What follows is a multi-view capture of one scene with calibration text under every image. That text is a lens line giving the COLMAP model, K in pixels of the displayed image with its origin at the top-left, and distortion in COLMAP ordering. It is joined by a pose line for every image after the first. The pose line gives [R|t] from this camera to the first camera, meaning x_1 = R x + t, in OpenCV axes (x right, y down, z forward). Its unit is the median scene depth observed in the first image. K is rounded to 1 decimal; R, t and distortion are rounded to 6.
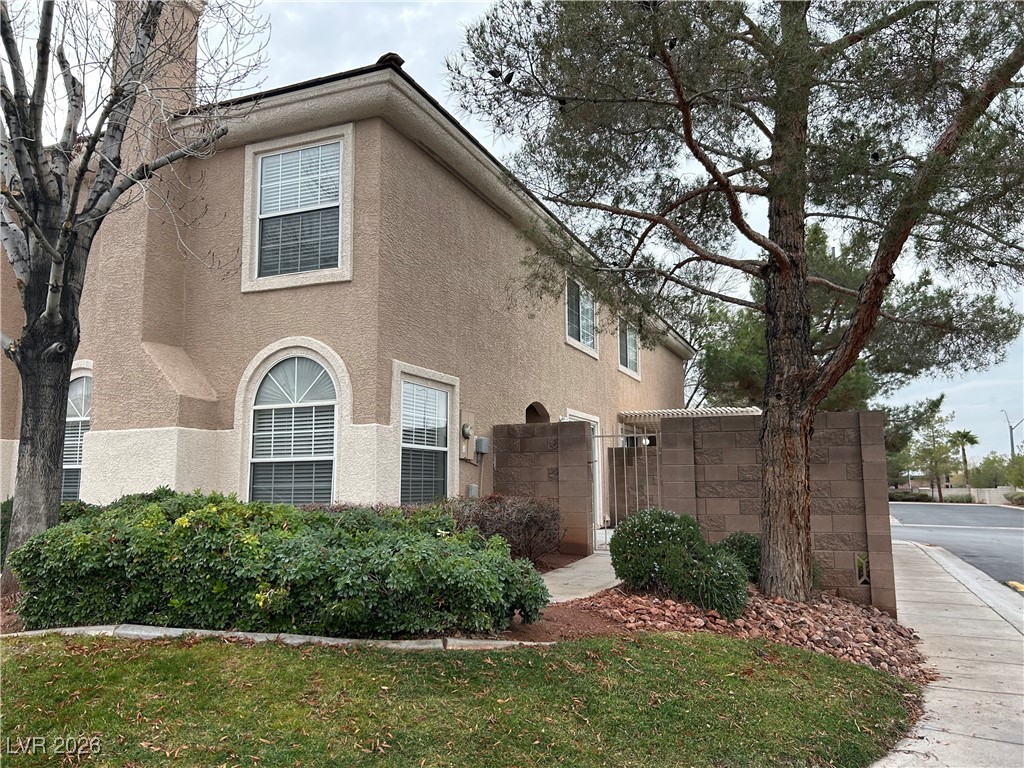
lens RADIAL K [[772.2, 0, 511.8], [0, 772.2, 382.1], [0, 0, 1]] dist [0.023480, -0.045688]
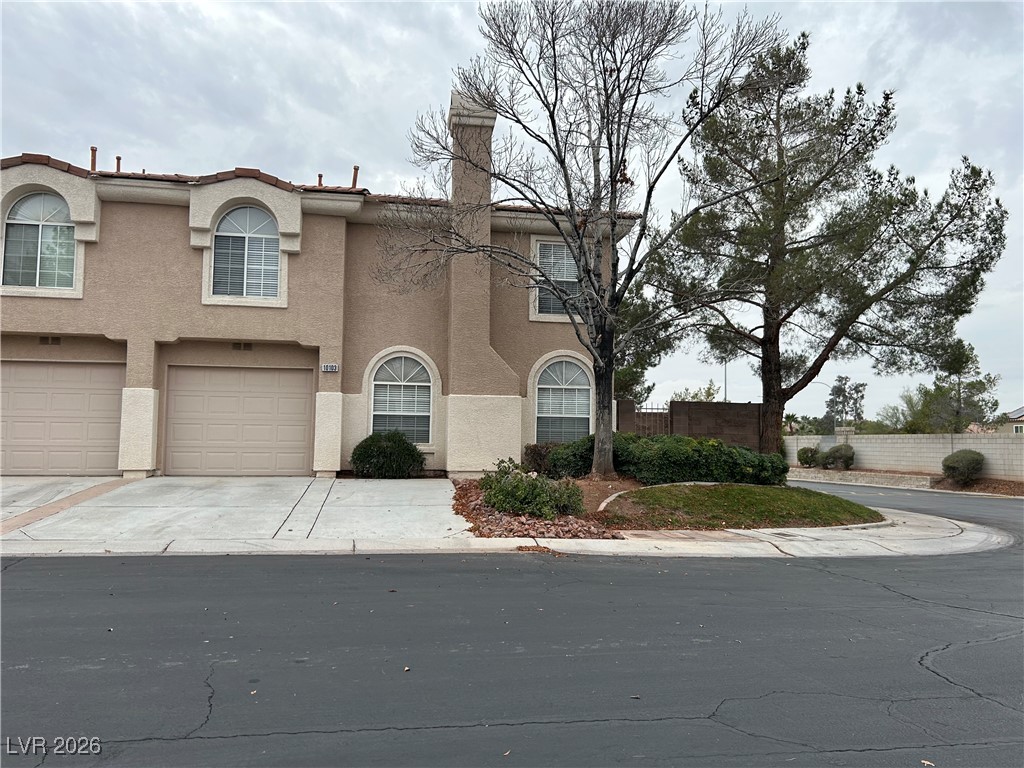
lens RADIAL K [[772.2, 0, 511.9], [0, 772.2, 385.7], [0, 0, 1]] dist [0.023480, -0.045688]
pose [[0.842036, 0.056781, 0.536424, -1.321071], [-0.082691, 0.996278, 0.024345, -0.007394], [-0.533045, -0.064857, 0.843597, -0.473383]]
